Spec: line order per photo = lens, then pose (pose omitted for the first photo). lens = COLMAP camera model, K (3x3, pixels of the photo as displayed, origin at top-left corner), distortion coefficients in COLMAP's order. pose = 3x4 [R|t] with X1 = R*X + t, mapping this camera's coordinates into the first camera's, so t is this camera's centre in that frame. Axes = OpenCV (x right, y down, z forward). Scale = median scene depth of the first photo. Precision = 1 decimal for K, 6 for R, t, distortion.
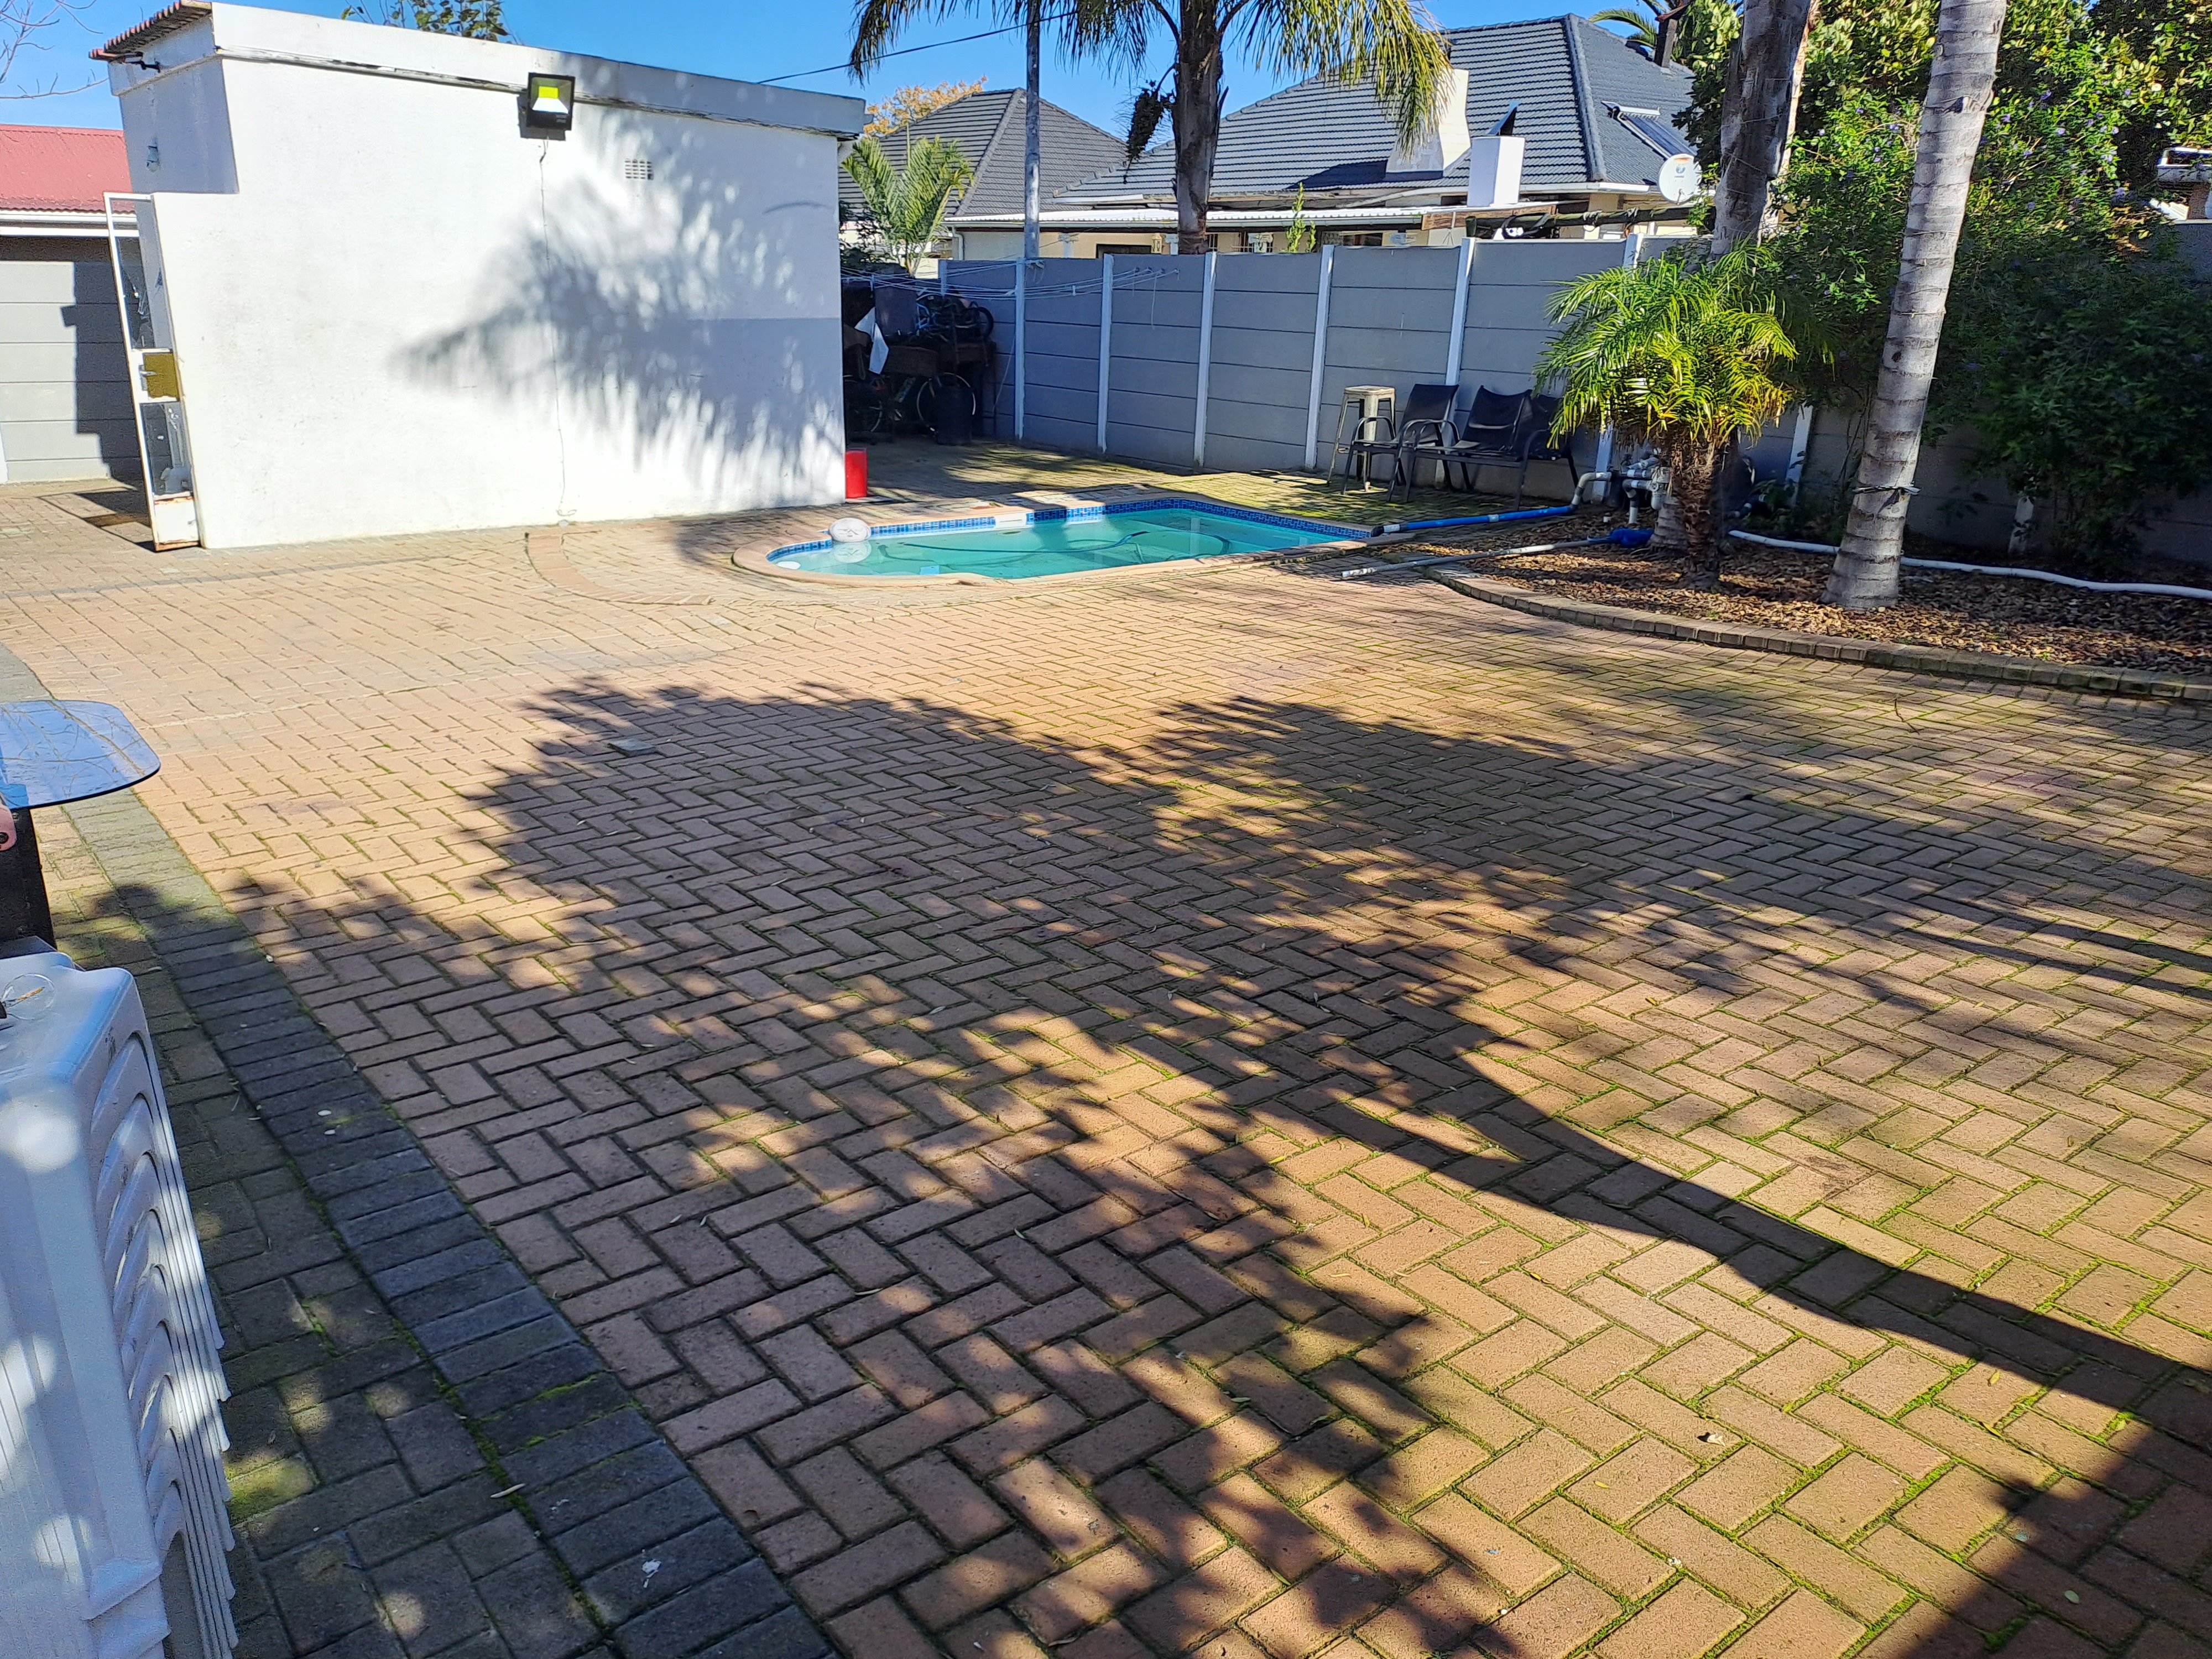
lens RADIAL K [[1594.2, 0, 1106.0], [0, 1594.2, 829.5], [0, 0, 1]] dist [-0.006964, -0.028977]
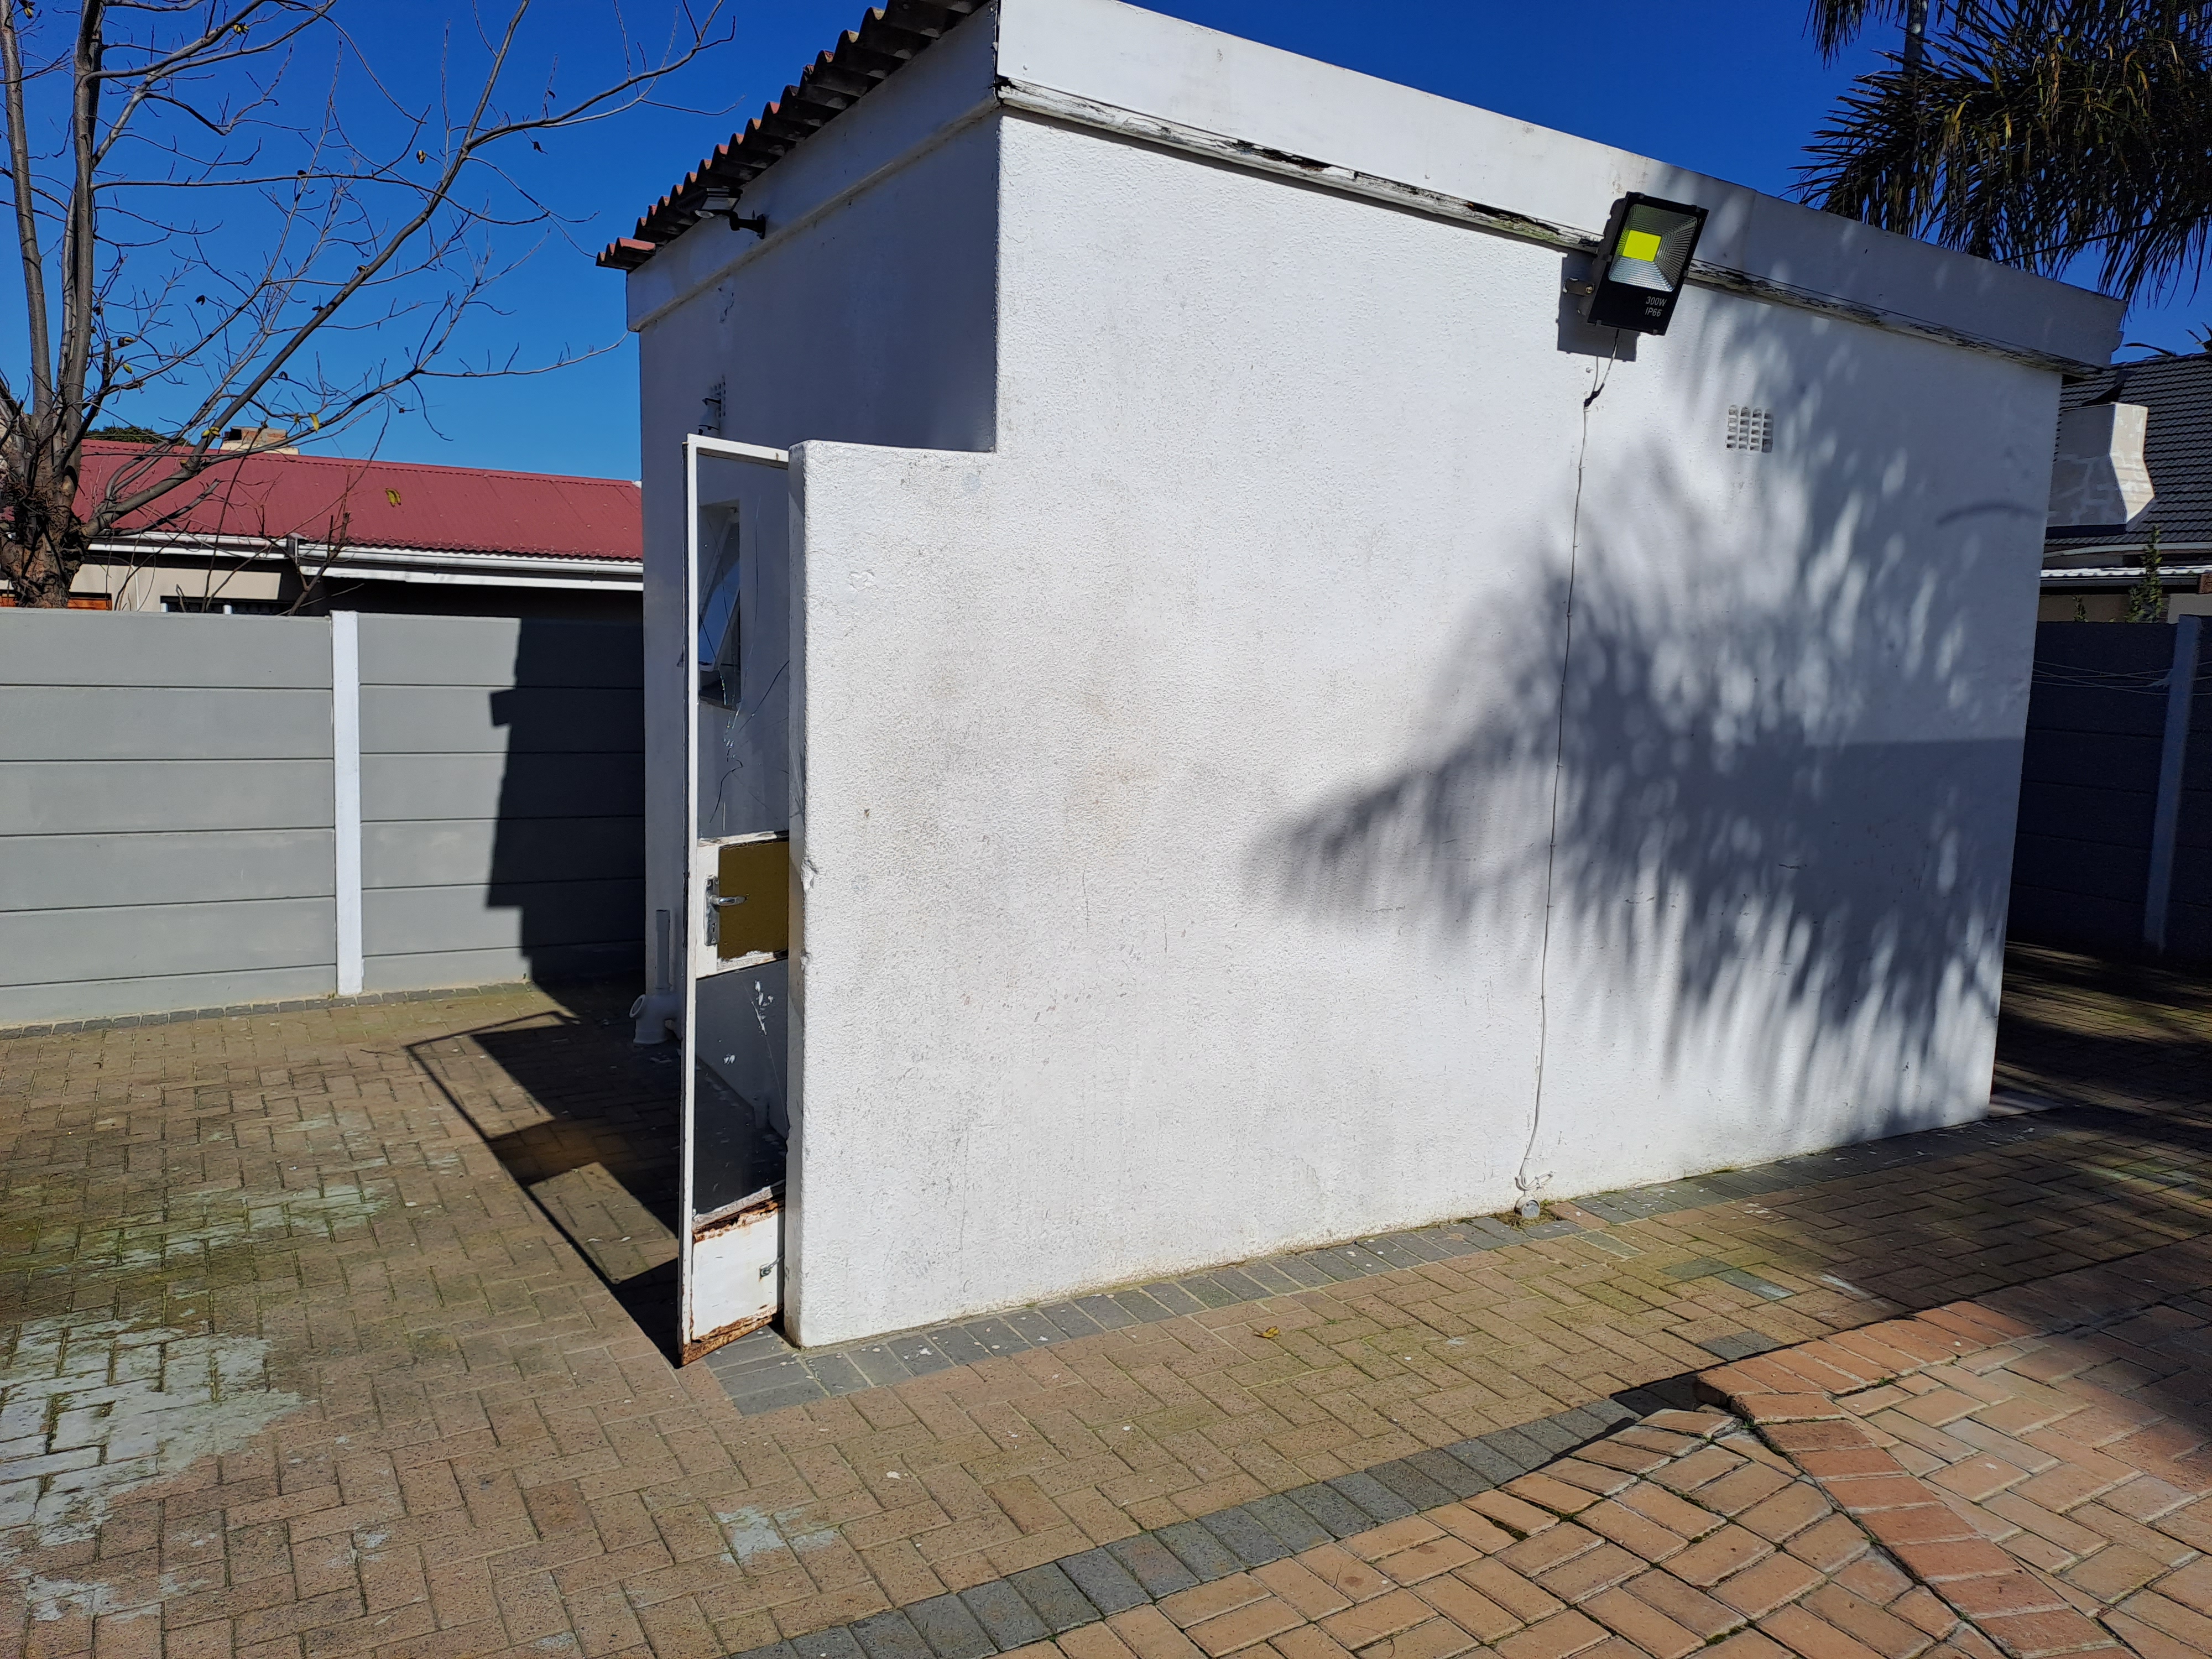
lens RADIAL K [[1620.9, 0, 1106.0], [0, 1620.9, 829.5], [0, 0, 1]] dist [0.006133, -0.000131]
pose [[0.983778, 0.021056, -0.178152, -0.386965], [-0.058574, 0.976362, -0.208055, -0.199138], [0.169560, 0.215114, 0.961756, 0.552157]]
